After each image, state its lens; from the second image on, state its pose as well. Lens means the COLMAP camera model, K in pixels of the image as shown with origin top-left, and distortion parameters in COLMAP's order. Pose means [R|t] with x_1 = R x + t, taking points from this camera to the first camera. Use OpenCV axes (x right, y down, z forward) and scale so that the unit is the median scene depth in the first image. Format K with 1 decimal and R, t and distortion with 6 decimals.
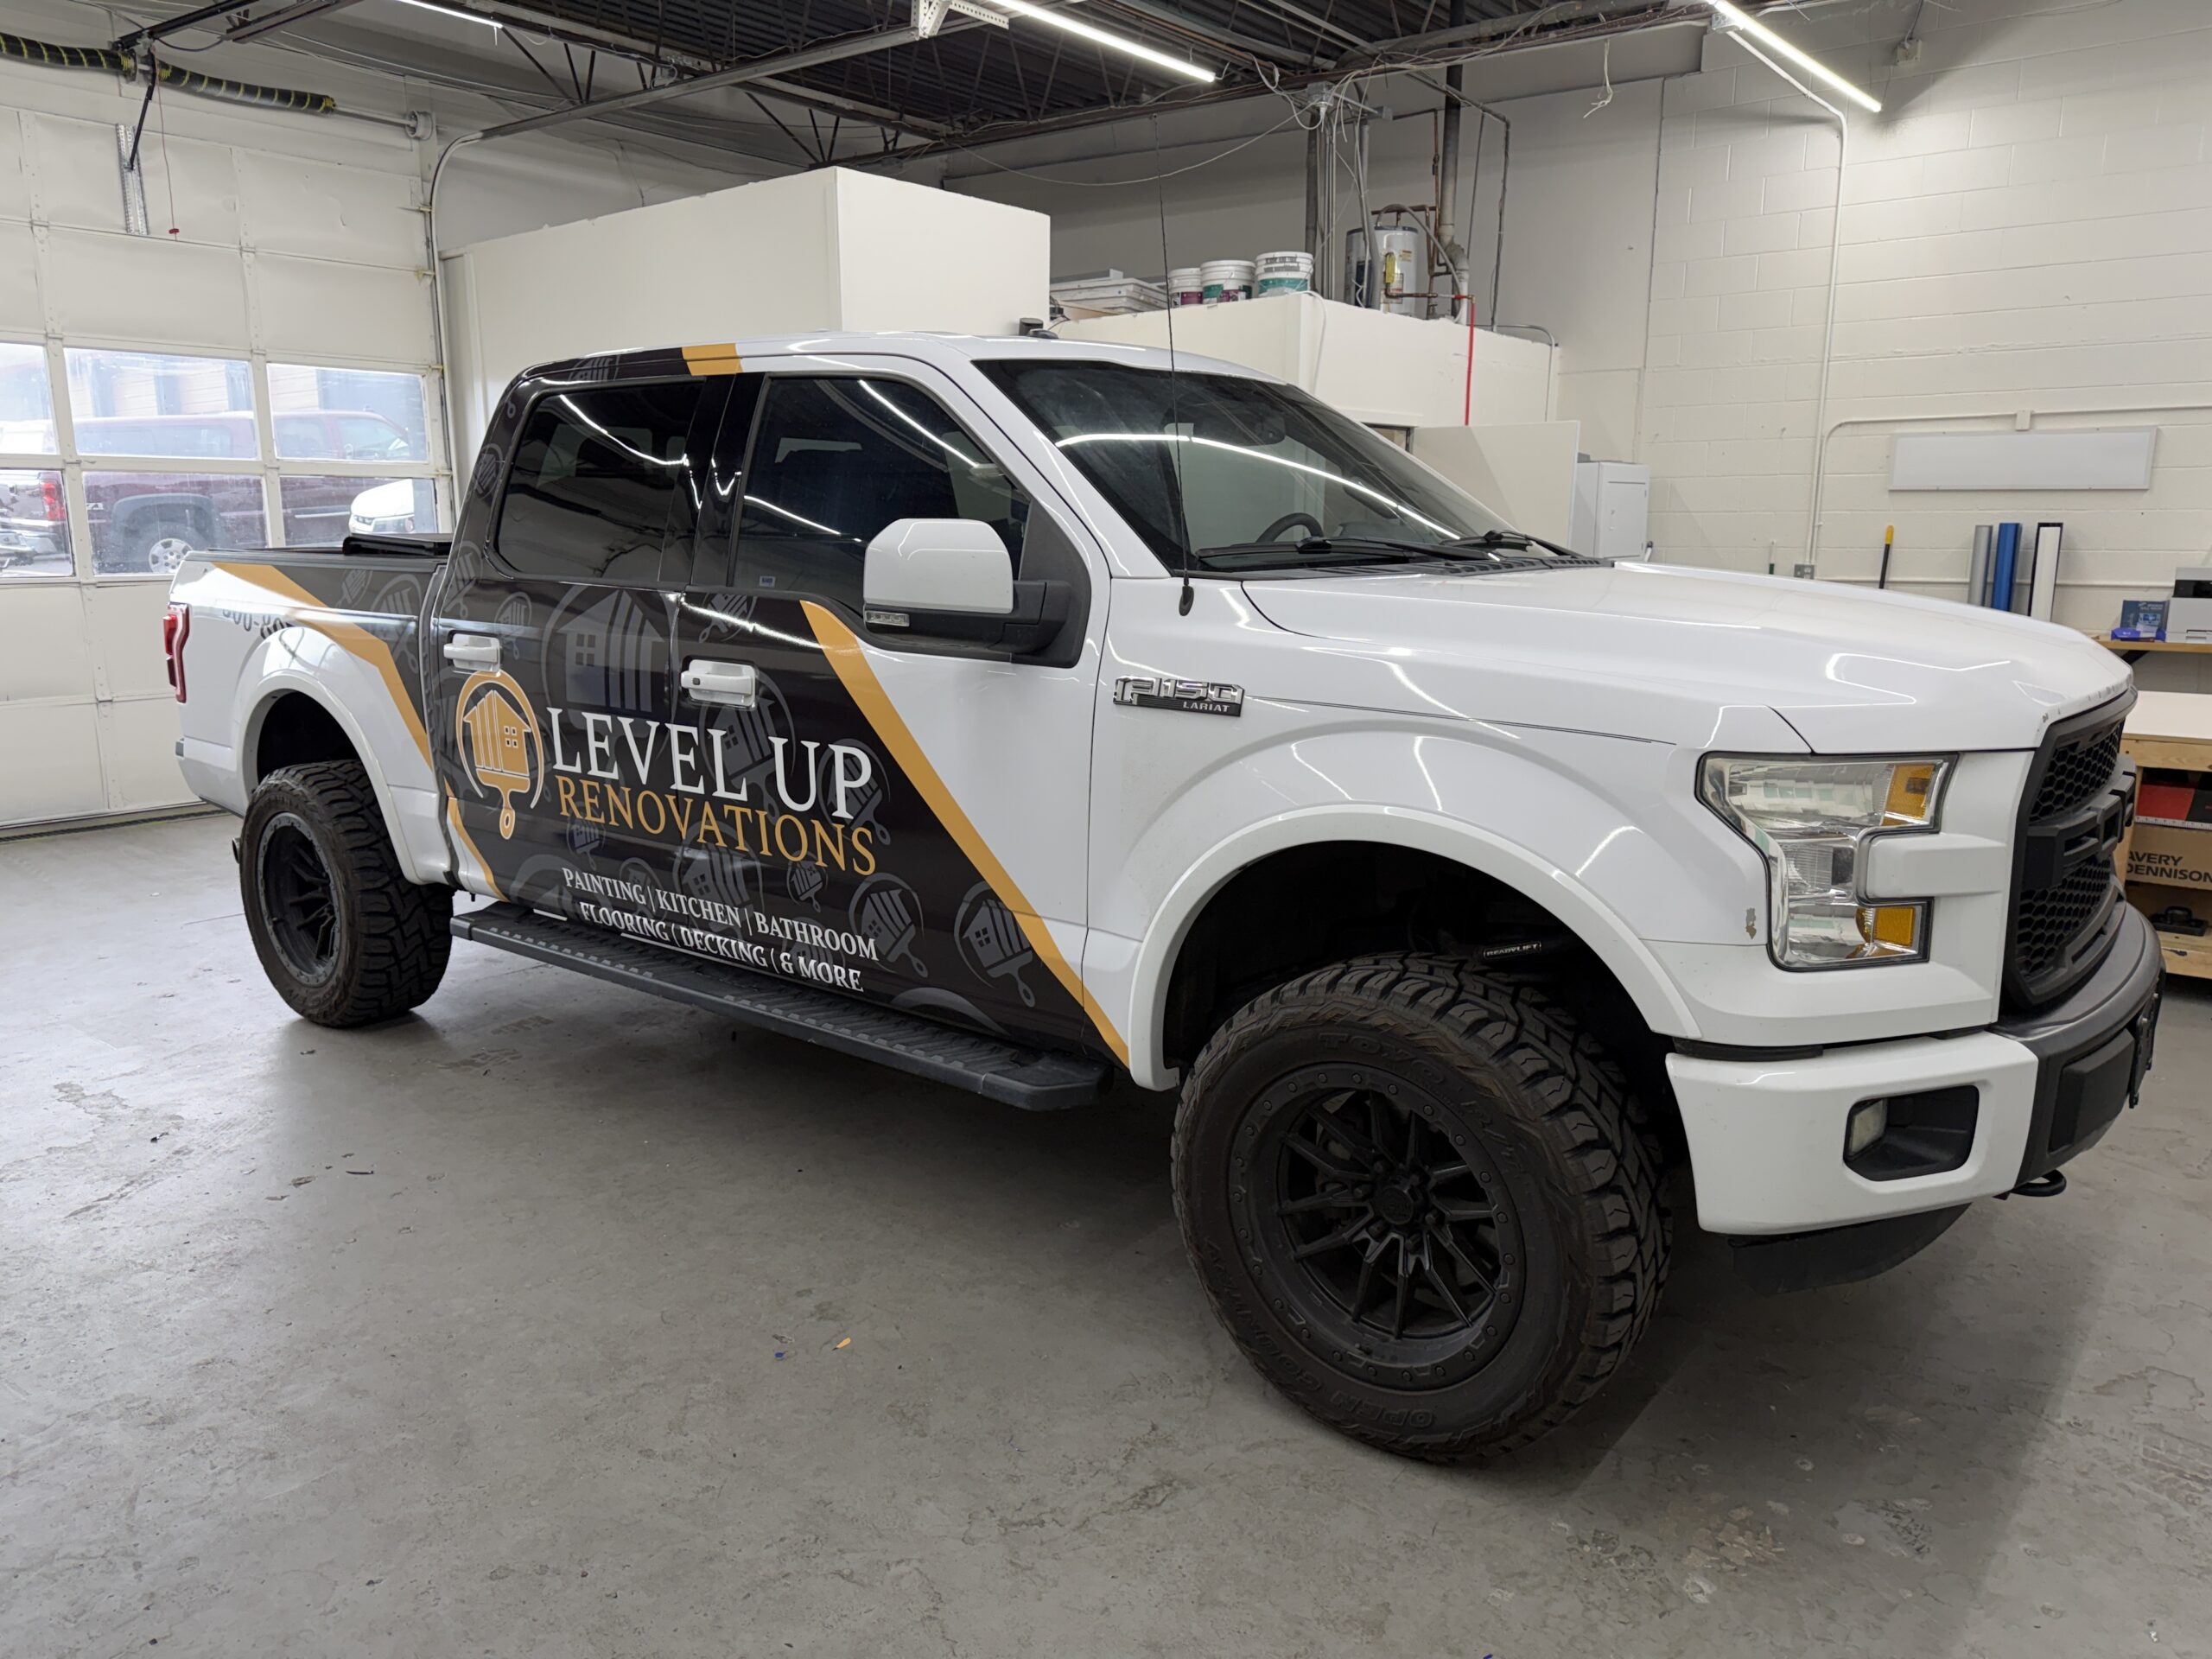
lens RADIAL K [[1565.0, 0, 1097.4], [0, 1565.0, 829.9], [0, 0, 1]] dist [0.010583, -0.027127]
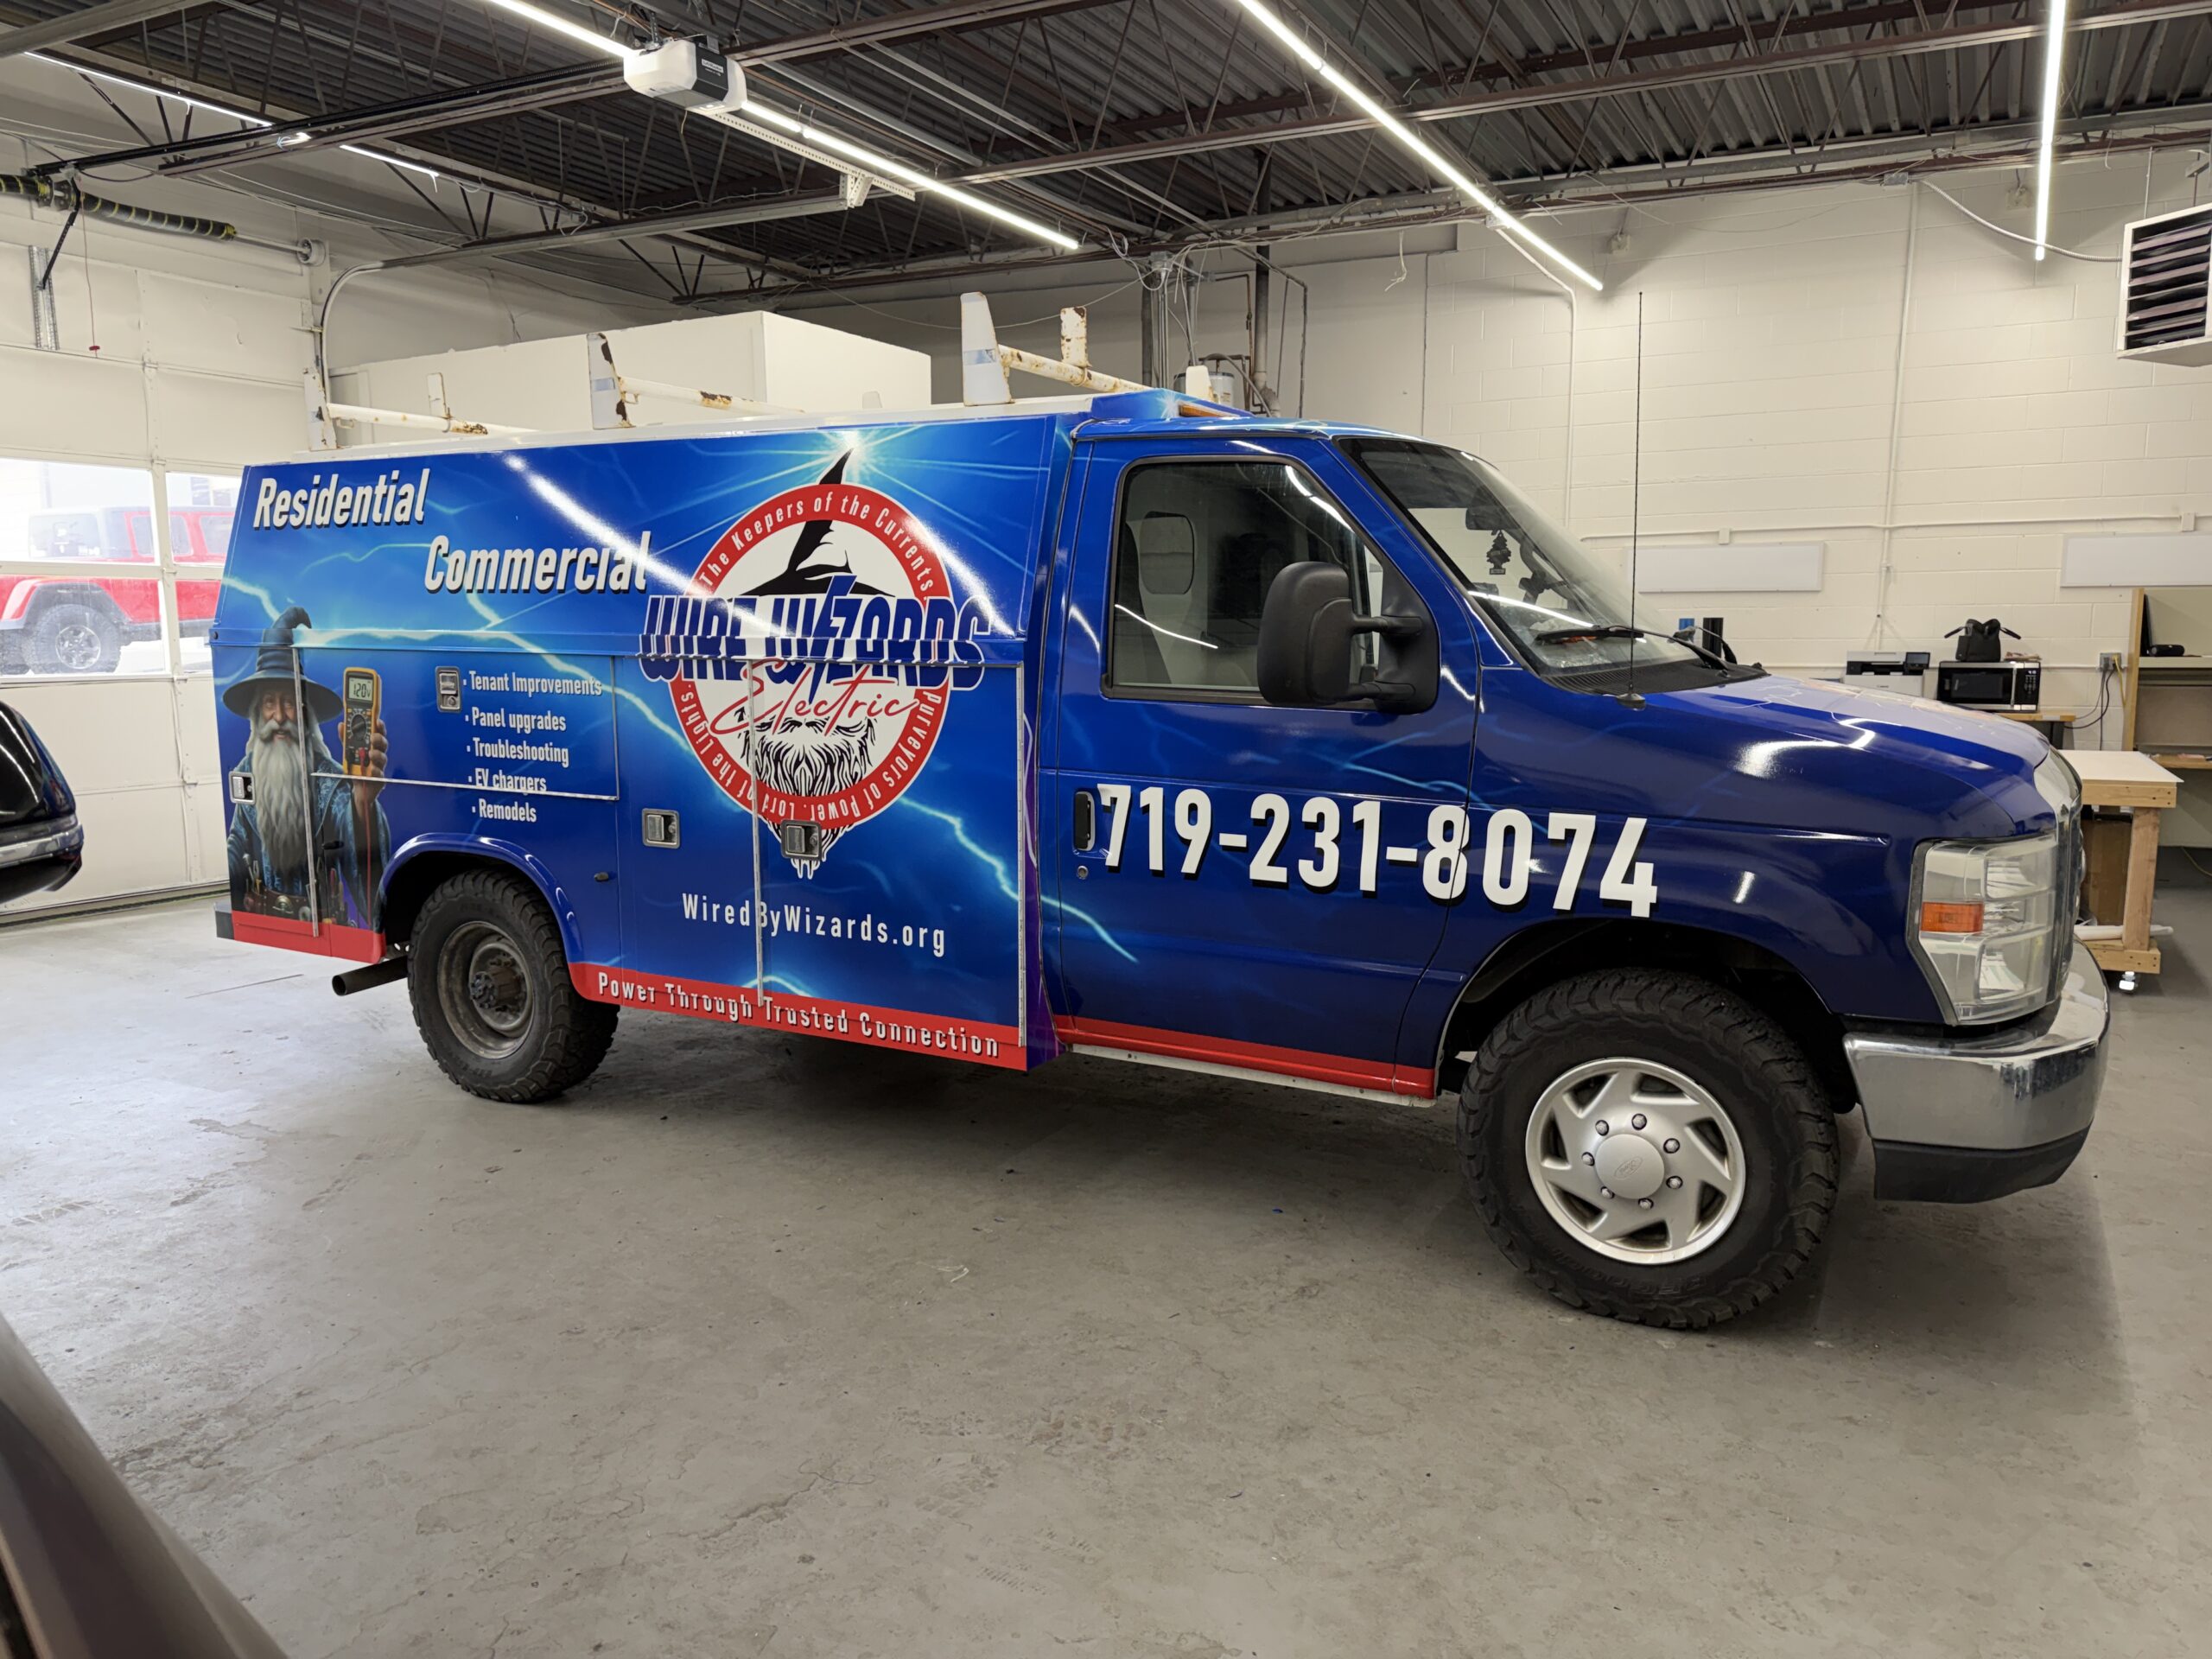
lens RADIAL K [[1565.0, 0, 1108.1], [0, 1565.0, 833.5], [0, 0, 1]] dist [0.010583, -0.027127]
pose [[0.982897, -0.029203, 0.181827, -0.120368], [0.040634, 0.997403, -0.059465, 0.027995], [-0.179618, 0.065836, 0.981531, -0.118415]]
